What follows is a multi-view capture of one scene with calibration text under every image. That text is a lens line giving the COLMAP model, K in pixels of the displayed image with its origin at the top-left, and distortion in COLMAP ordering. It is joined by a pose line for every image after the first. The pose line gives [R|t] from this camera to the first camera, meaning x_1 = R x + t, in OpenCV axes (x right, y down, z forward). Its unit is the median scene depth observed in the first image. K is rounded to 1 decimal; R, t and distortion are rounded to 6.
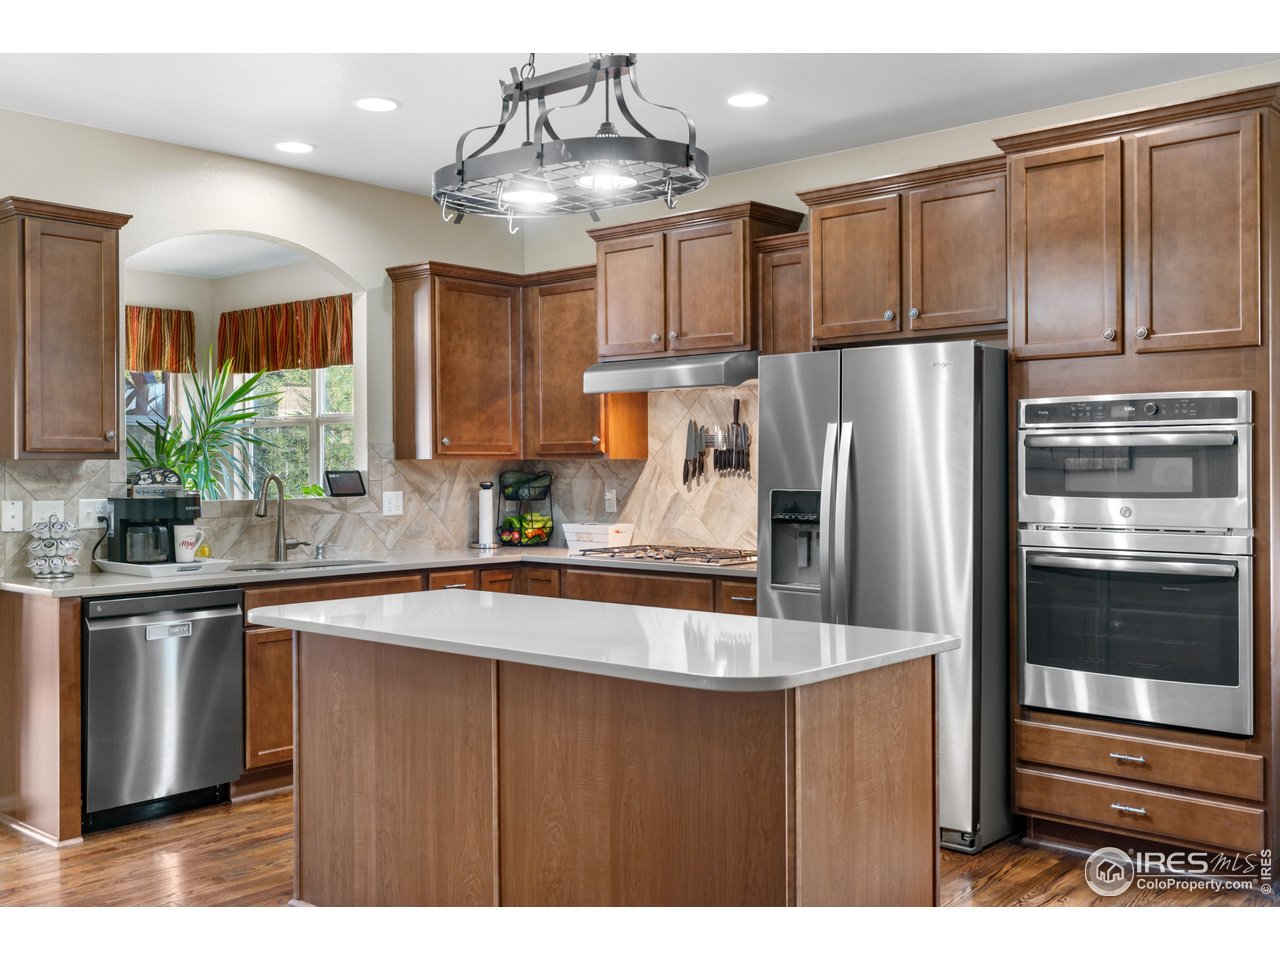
lens RADIAL K [[1225.2, 0, 633.7], [0, 1225.2, 467.5], [0, 0, 1]] dist [0.008060, 0.000000]
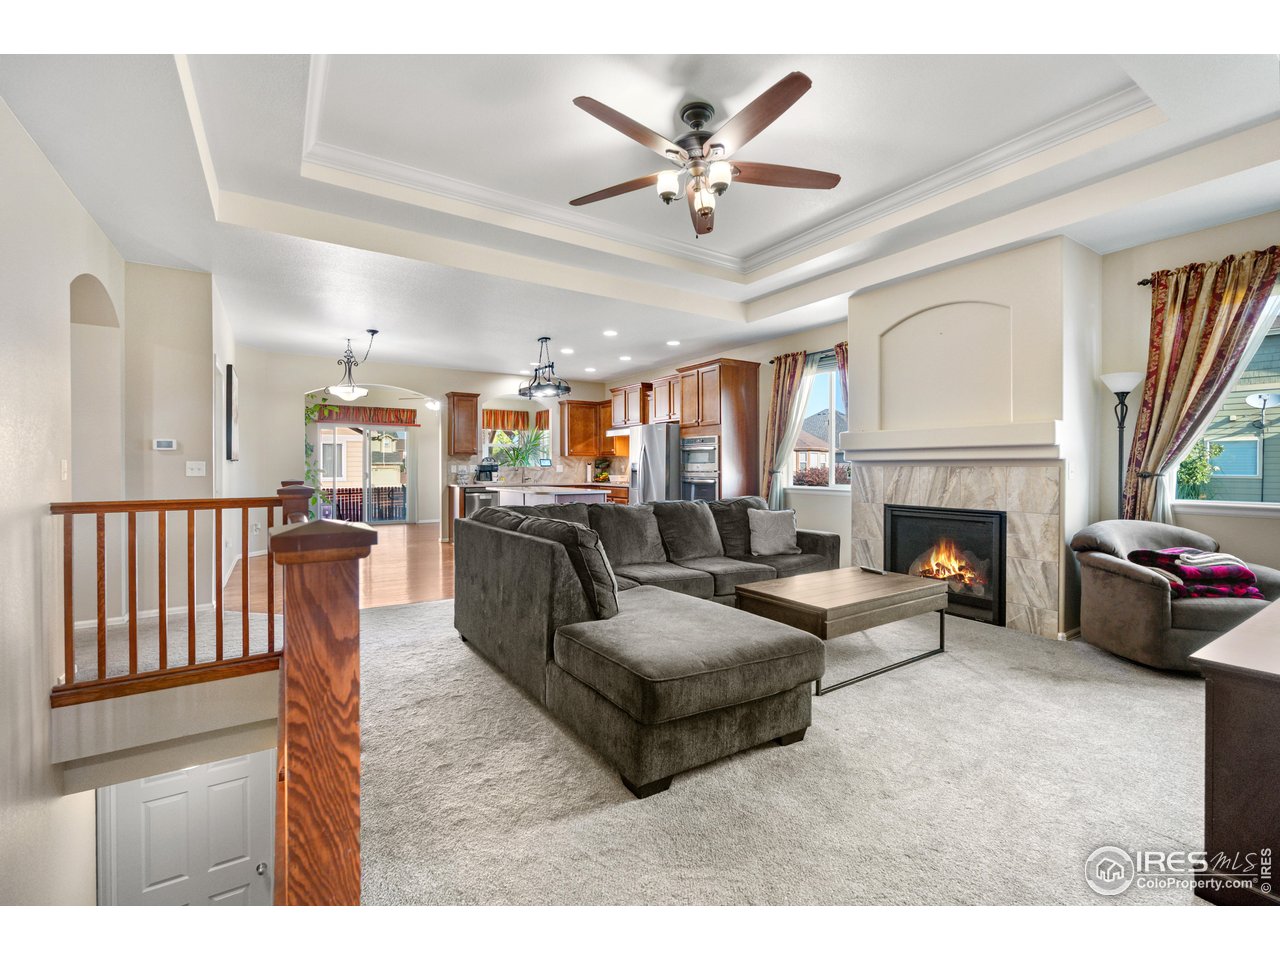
lens RADIAL K [[559.6, 0, 636.0], [0, 559.6, 470.2], [0, 0, 1]] dist [-0.005431, 0.001061]
pose [[0.961604, 0.005893, -0.274376, 0.466215], [-0.004580, 0.999975, 0.005425, 0.024843], [0.274401, -0.003961, 0.961607, -0.493201]]
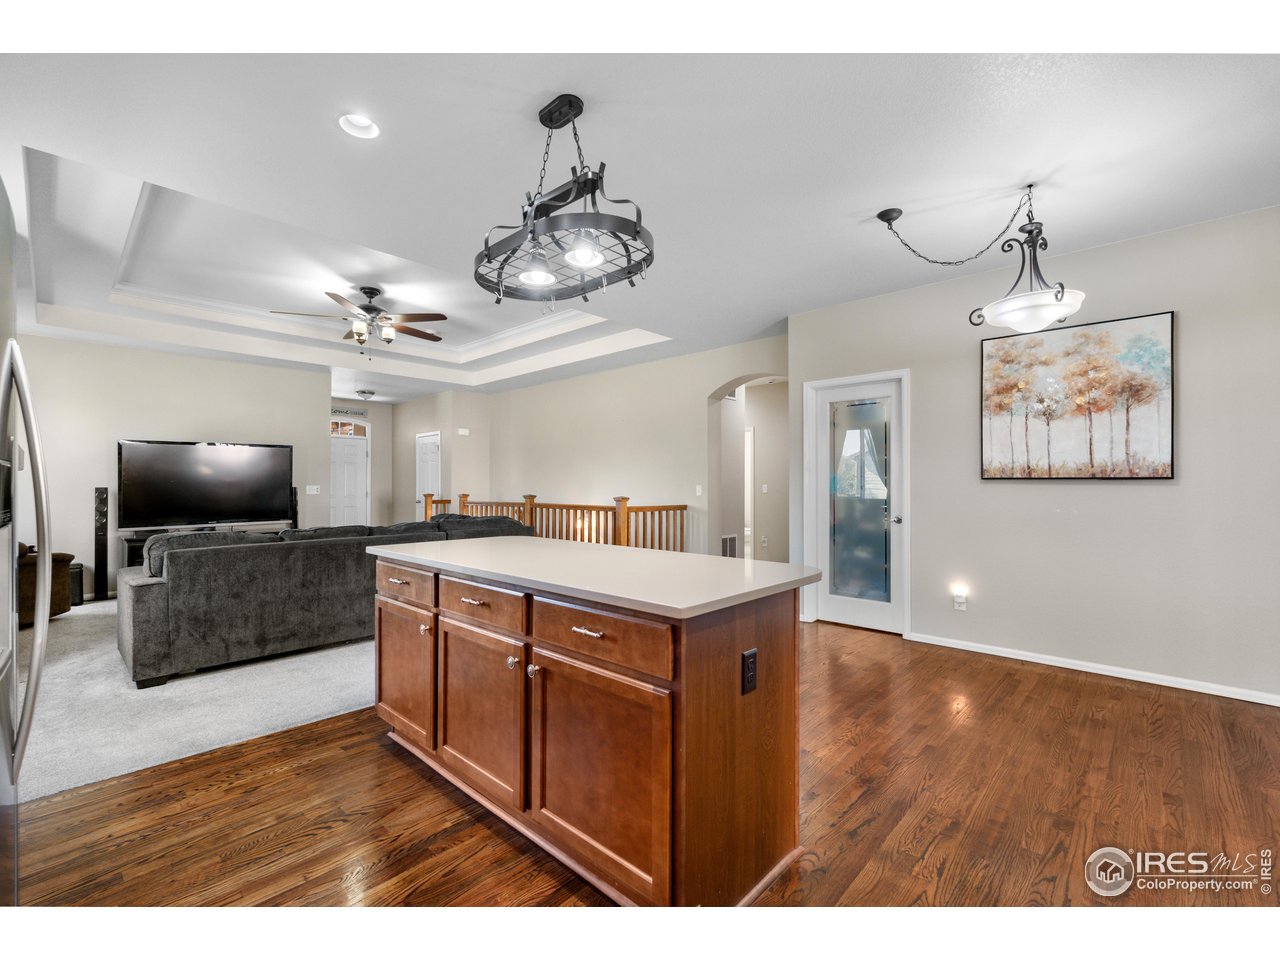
lens RADIAL K [[559.6, 0, 645.3], [0, 559.6, 484.2], [0, 0, 1]] dist [-0.005431, 0.001061]
pose [[-0.999856, 0.003514, 0.016595, -0.094874], [0.003465, 0.999990, -0.002963, 0.021639], [-0.016605, -0.002905, -0.999858, 0.938512]]
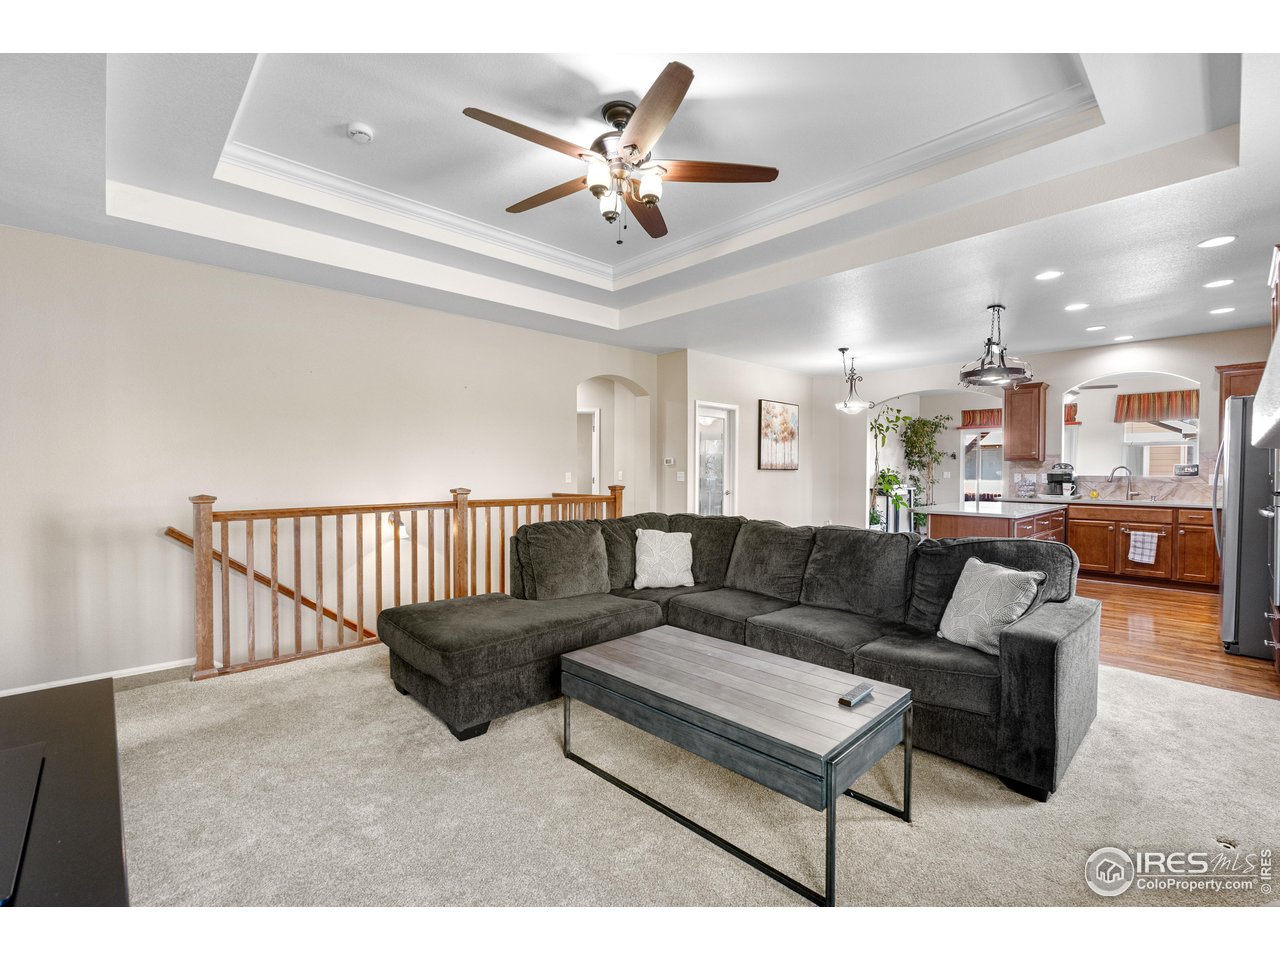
lens RADIAL K [[559.6, 0, 644.8], [0, 559.6, 480.0], [0, 0, 1]] dist [-0.005431, 0.001061]
pose [[-0.078947, 0.023179, -0.996609, 0.874599], [-0.003083, 0.999719, 0.023495, 0.009852], [0.996874, 0.004928, -0.078853, 0.086171]]
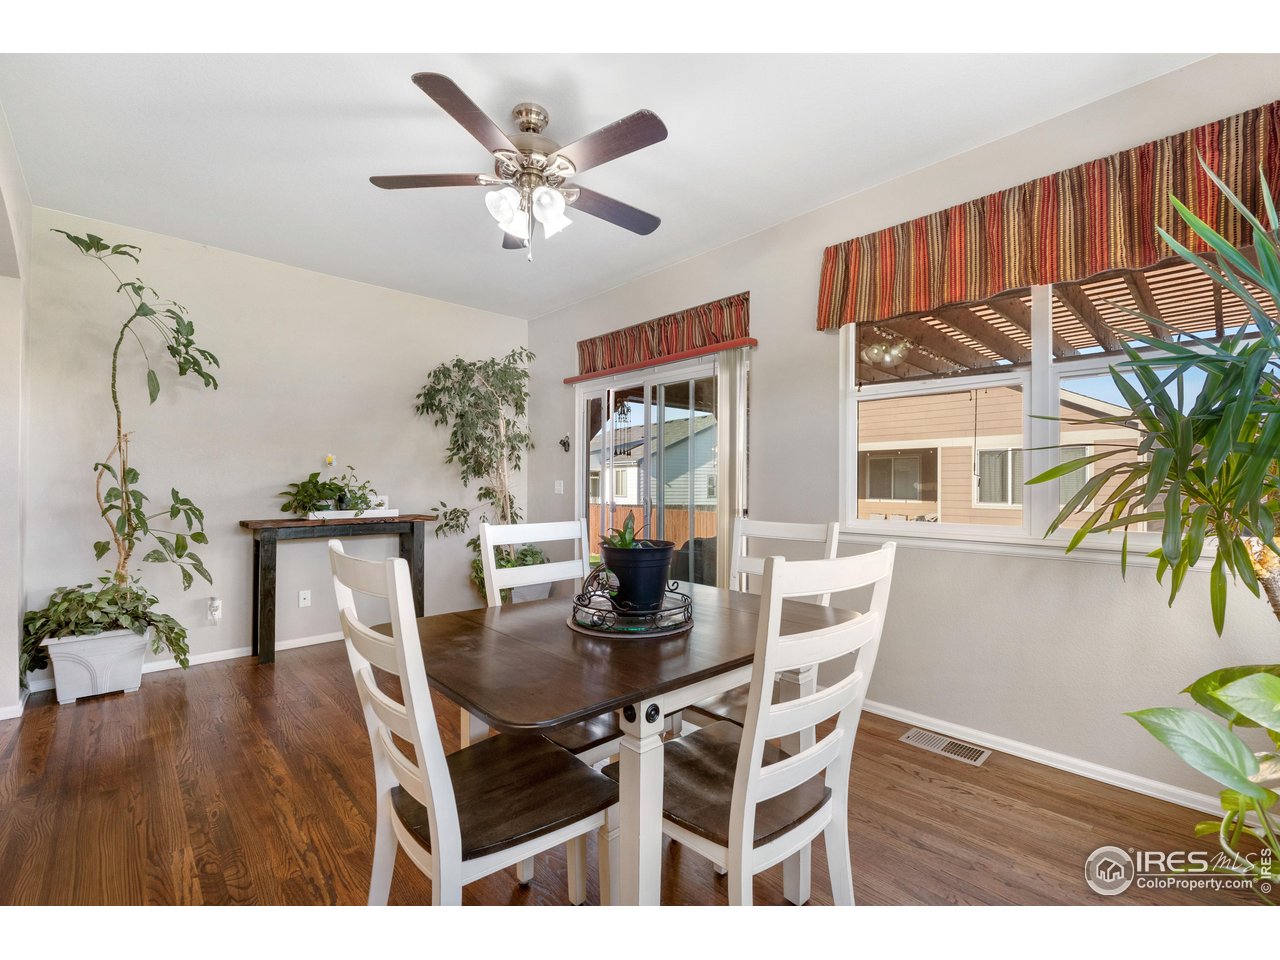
lens RADIAL K [[559.6, 0, 631.0], [0, 559.6, 477.1], [0, 0, 1]] dist [-0.005431, 0.001061]
pose [[-0.087955, -0.004927, -0.996112, -0.220330], [-0.003761, 0.999982, -0.004614, 0.025244], [0.996117, 0.003340, -0.087972, 1.122047]]
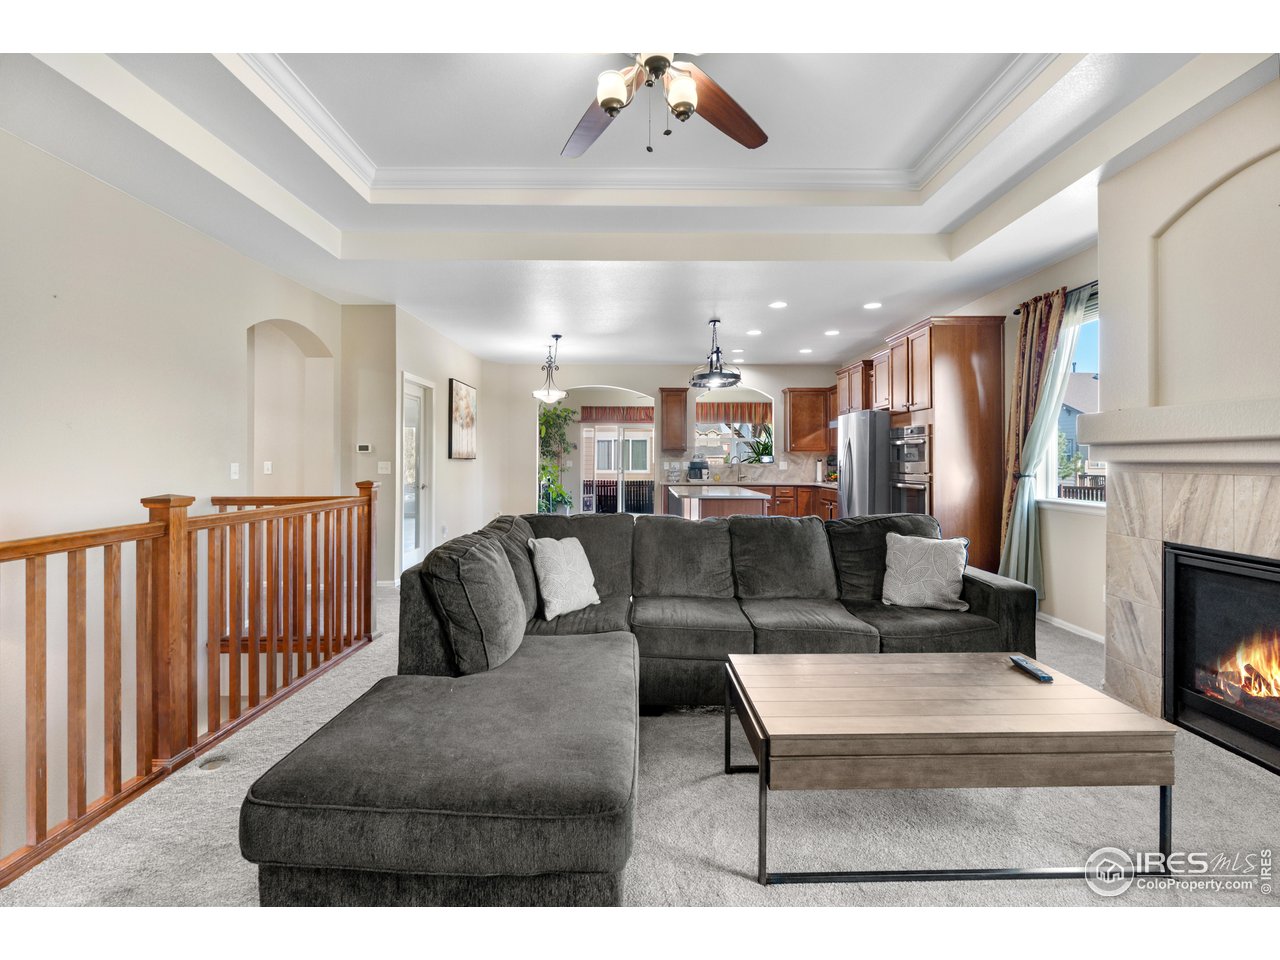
lens RADIAL K [[559.6, 0, 637.8], [0, 559.6, 460.0], [0, 0, 1]] dist [-0.005431, 0.001061]
pose [[0.659683, 0.005980, -0.751520, 0.647239], [-0.005210, 0.999981, 0.003383, 0.012270], [0.751526, 0.001684, 0.659701, -0.222572]]
